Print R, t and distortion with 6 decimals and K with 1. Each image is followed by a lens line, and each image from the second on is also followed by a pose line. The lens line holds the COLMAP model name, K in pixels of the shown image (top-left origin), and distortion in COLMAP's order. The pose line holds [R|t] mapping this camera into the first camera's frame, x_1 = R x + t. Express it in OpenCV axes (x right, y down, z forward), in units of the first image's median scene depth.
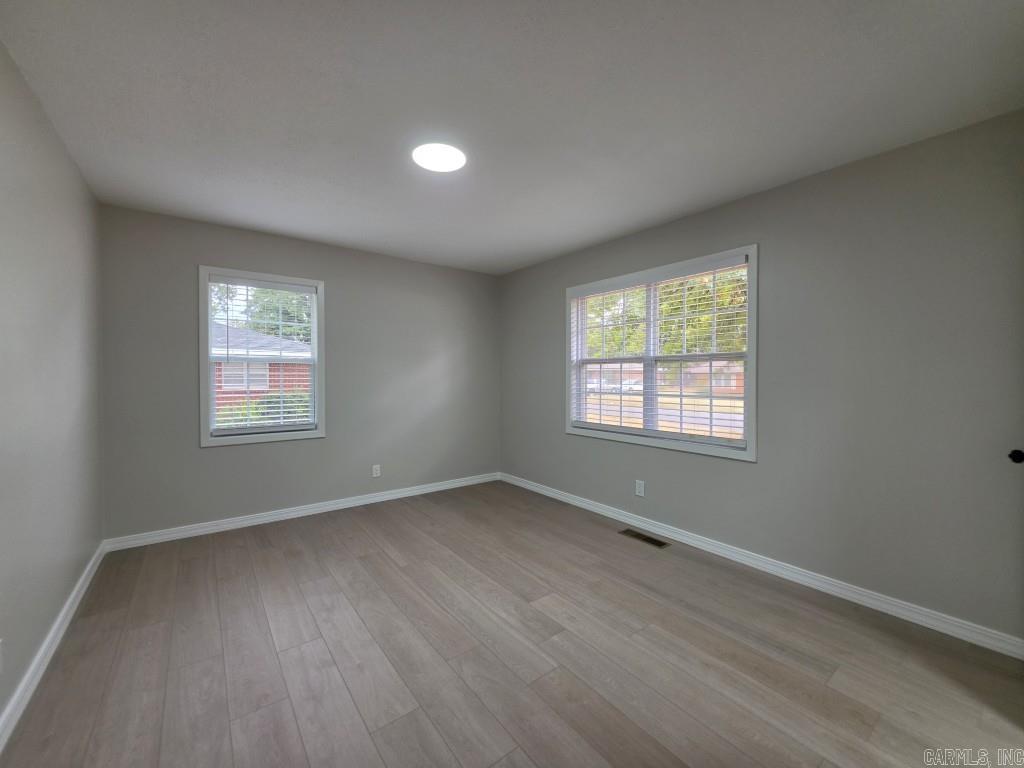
lens RADIAL K [[410.7, 0, 512.3], [0, 410.7, 379.4], [0, 0, 1]] dist [-0.002724, -0.000147]
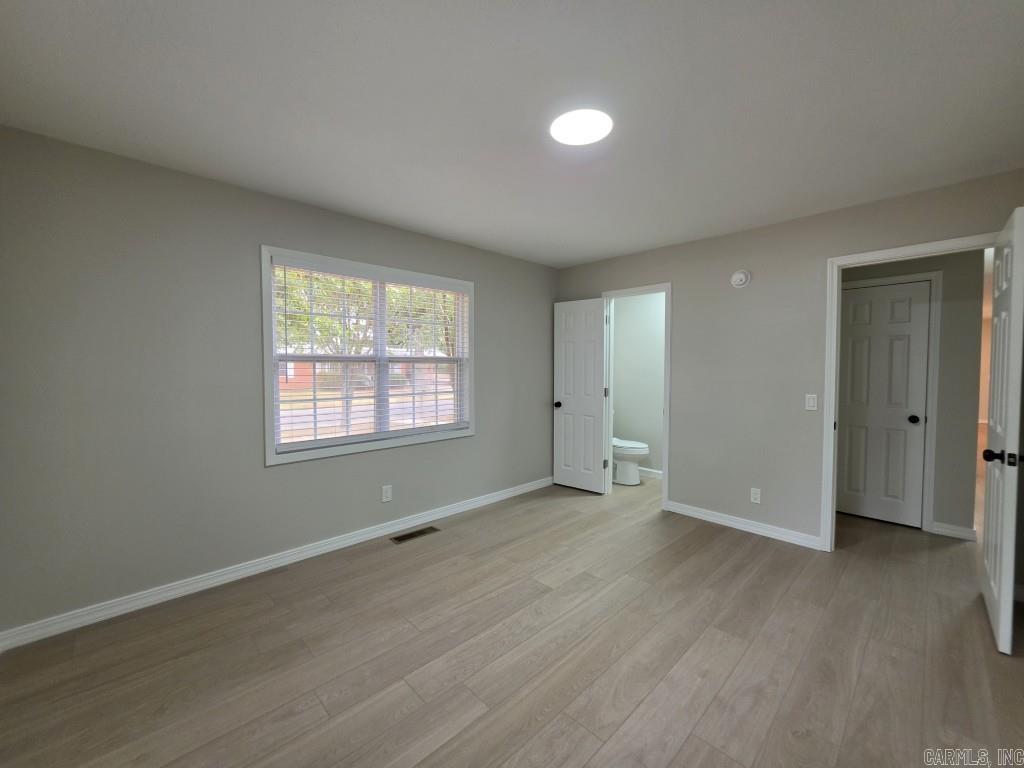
lens RADIAL K [[410.7, 0, 512.3], [0, 410.7, 379.4], [0, 0, 1]] dist [-0.002724, -0.000147]
pose [[-0.107857, -0.029175, 0.993738, -0.840769], [0.015242, 0.999403, 0.030995, -0.034588], [-0.994050, 0.018489, -0.107348, 1.015048]]
